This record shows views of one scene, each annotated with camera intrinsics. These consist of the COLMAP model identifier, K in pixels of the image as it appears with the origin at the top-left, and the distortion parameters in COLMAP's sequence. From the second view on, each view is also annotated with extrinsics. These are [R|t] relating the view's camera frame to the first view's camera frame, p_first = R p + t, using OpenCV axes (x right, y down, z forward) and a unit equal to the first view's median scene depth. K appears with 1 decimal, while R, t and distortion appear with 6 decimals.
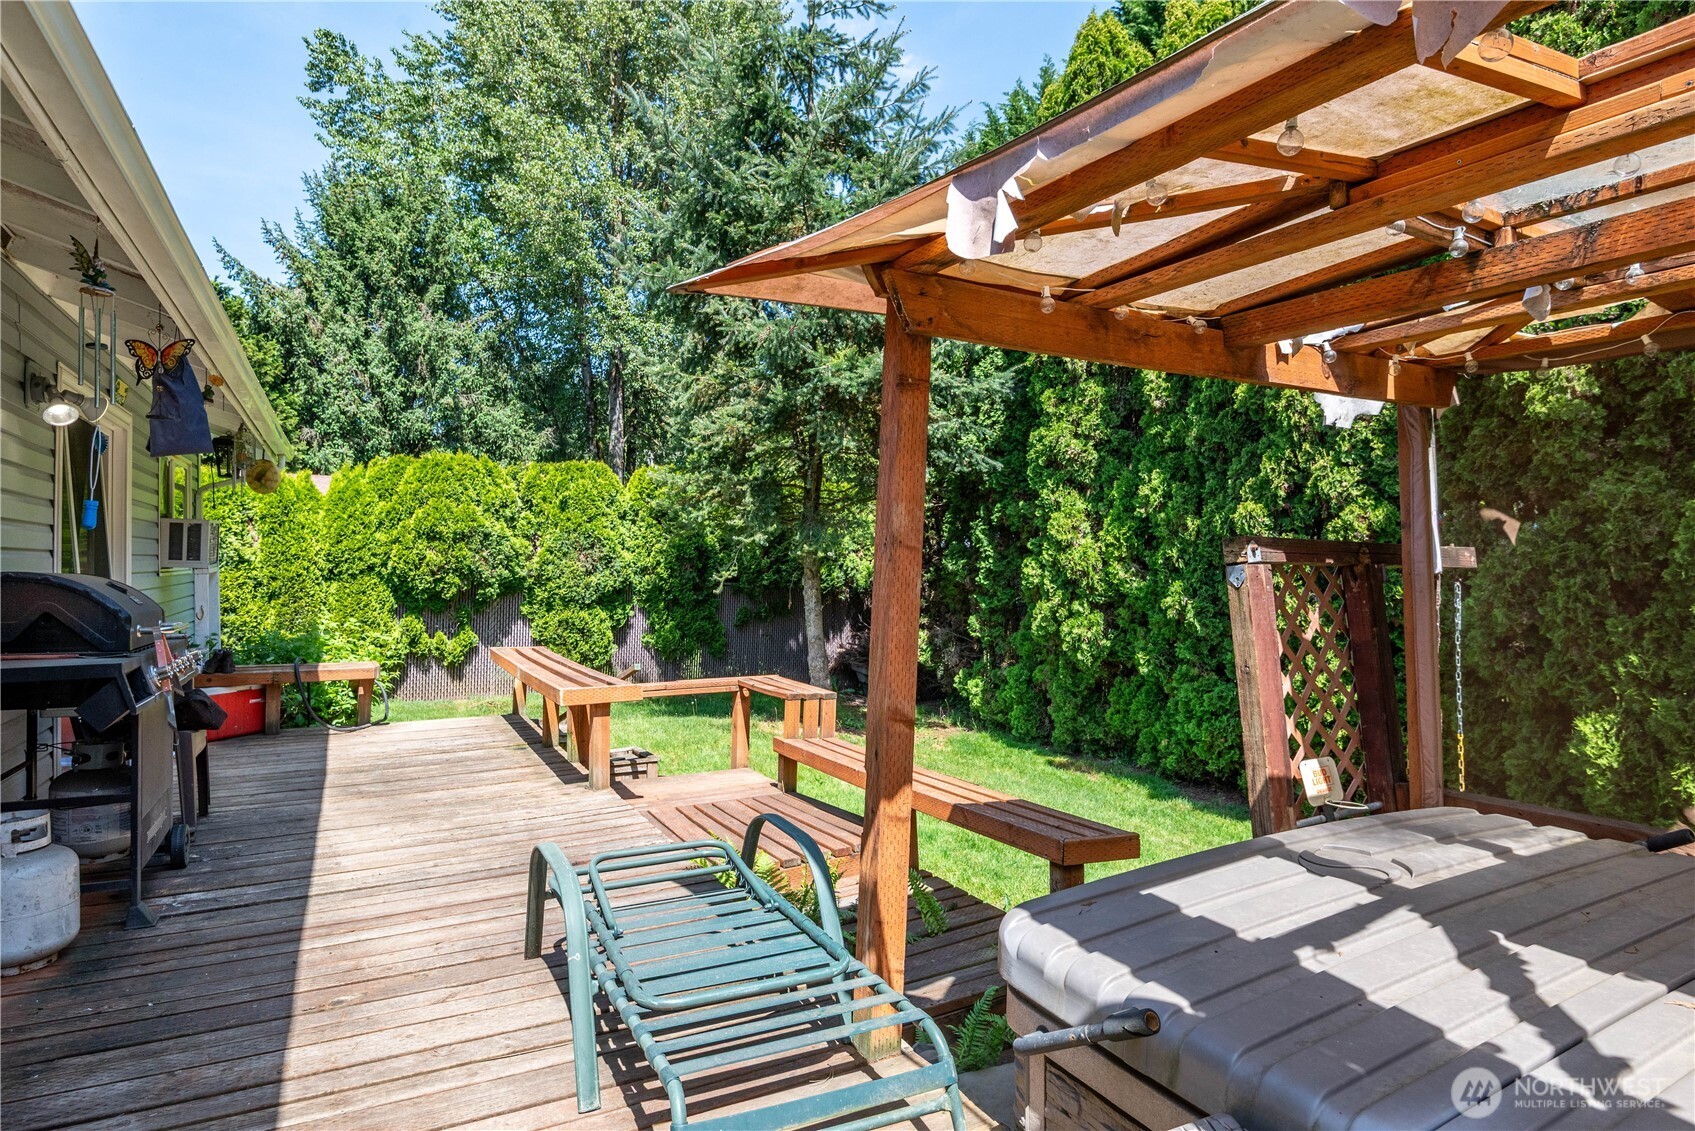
lens RADIAL K [[894.1, 0, 807.0], [0, 894.1, 549.1], [0, 0, 1]] dist [-0.016578, -0.003976]
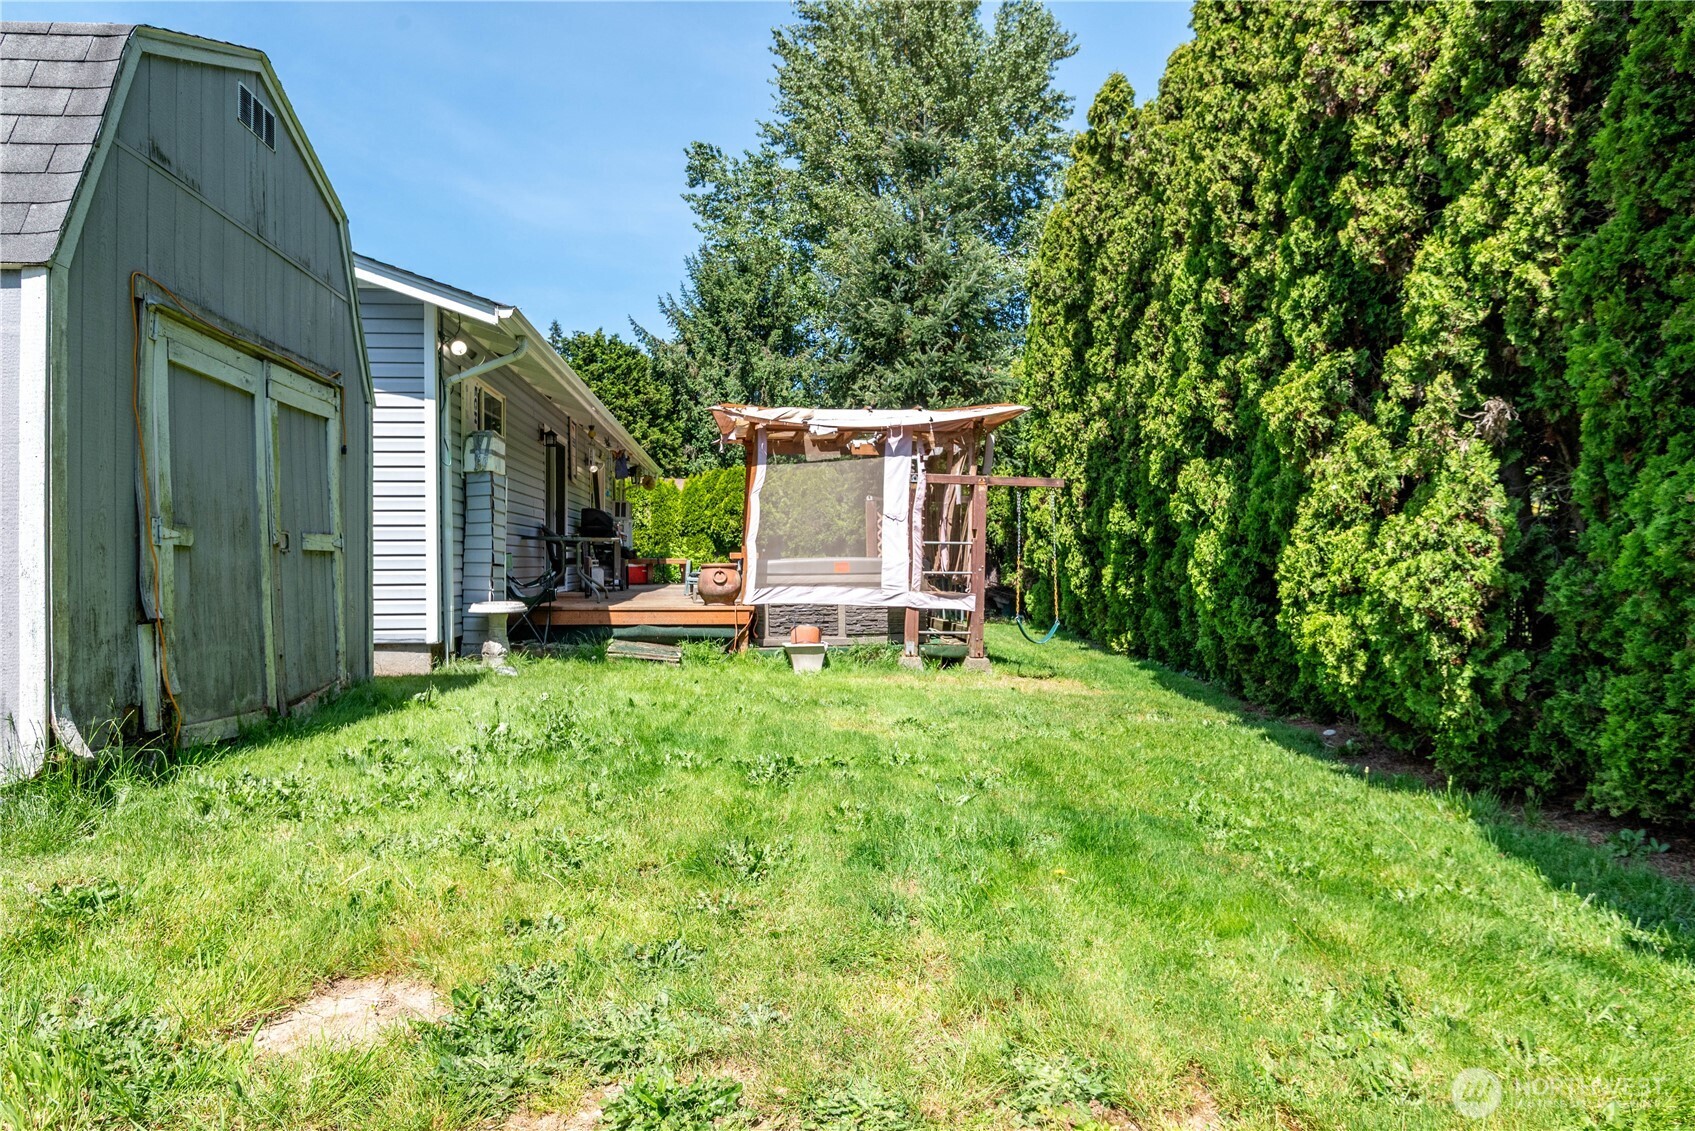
lens RADIAL K [[1039.6, 0, 864.1], [0, 1039.6, 569.0], [0, 0, 1]] dist [-0.019572, -0.012130]
pose [[0.932417, 0.002762, -0.361372, 0.273095], [0.003604, 0.999850, 0.016942, 0.030235], [0.361365, -0.017100, 0.932268, -0.405909]]
